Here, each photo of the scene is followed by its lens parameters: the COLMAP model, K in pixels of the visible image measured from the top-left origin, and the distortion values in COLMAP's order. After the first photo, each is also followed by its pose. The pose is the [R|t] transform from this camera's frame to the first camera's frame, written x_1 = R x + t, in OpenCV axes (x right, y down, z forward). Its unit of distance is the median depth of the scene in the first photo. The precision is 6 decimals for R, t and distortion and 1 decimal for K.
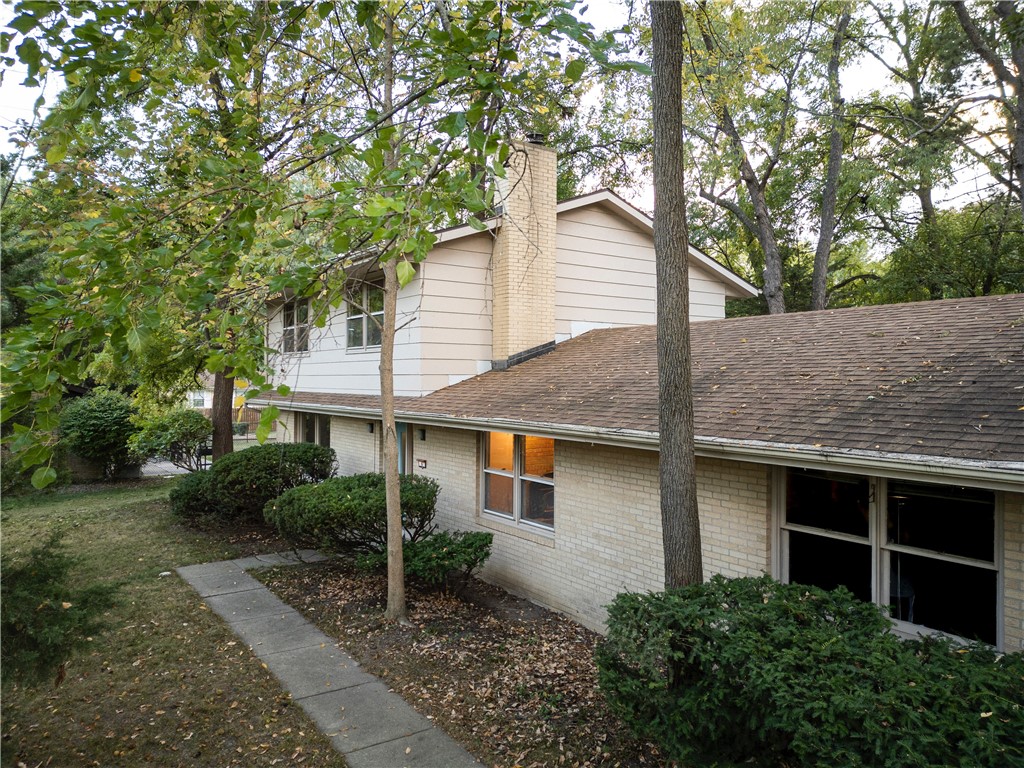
lens RADIAL K [[716.2, 0, 512.0], [0, 716.2, 384.0], [0, 0, 1]] dist [0.105192, -0.135560]
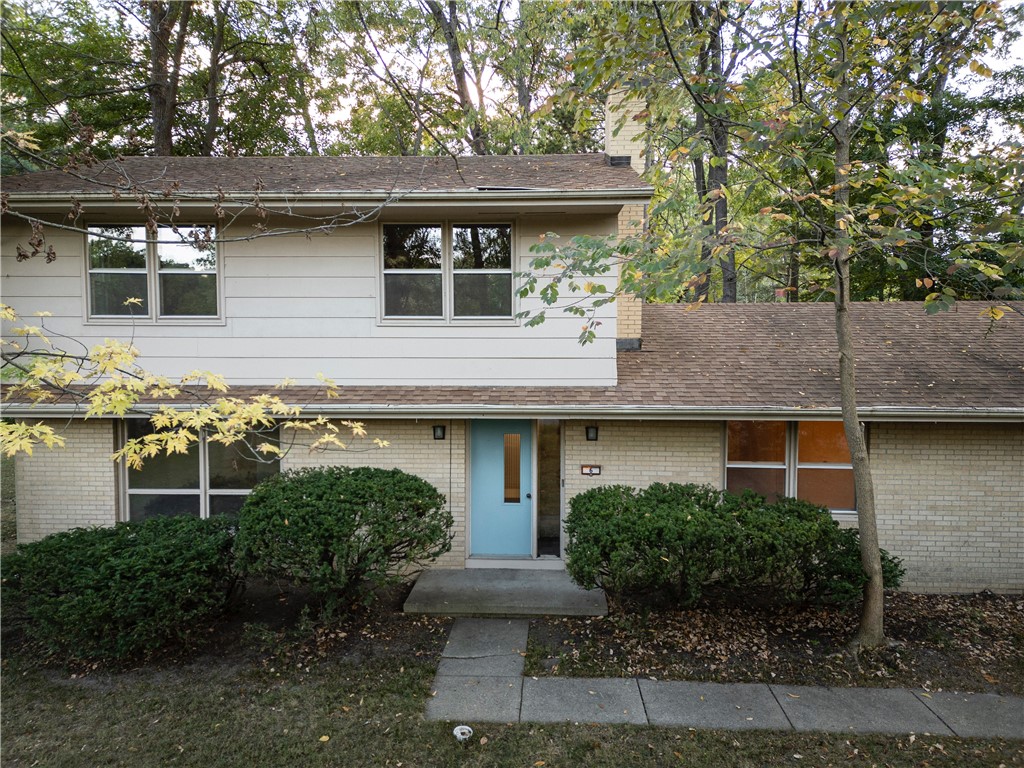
lens RADIAL K [[716.2, 0, 512.0], [0, 716.2, 384.0], [0, 0, 1]] dist [0.105192, -0.135560]
pose [[0.618461, -0.055881, 0.783826, -0.733710], [0.006603, 0.997803, 0.065926, -0.033589], [-0.785788, -0.035597, 0.617471, 0.537035]]
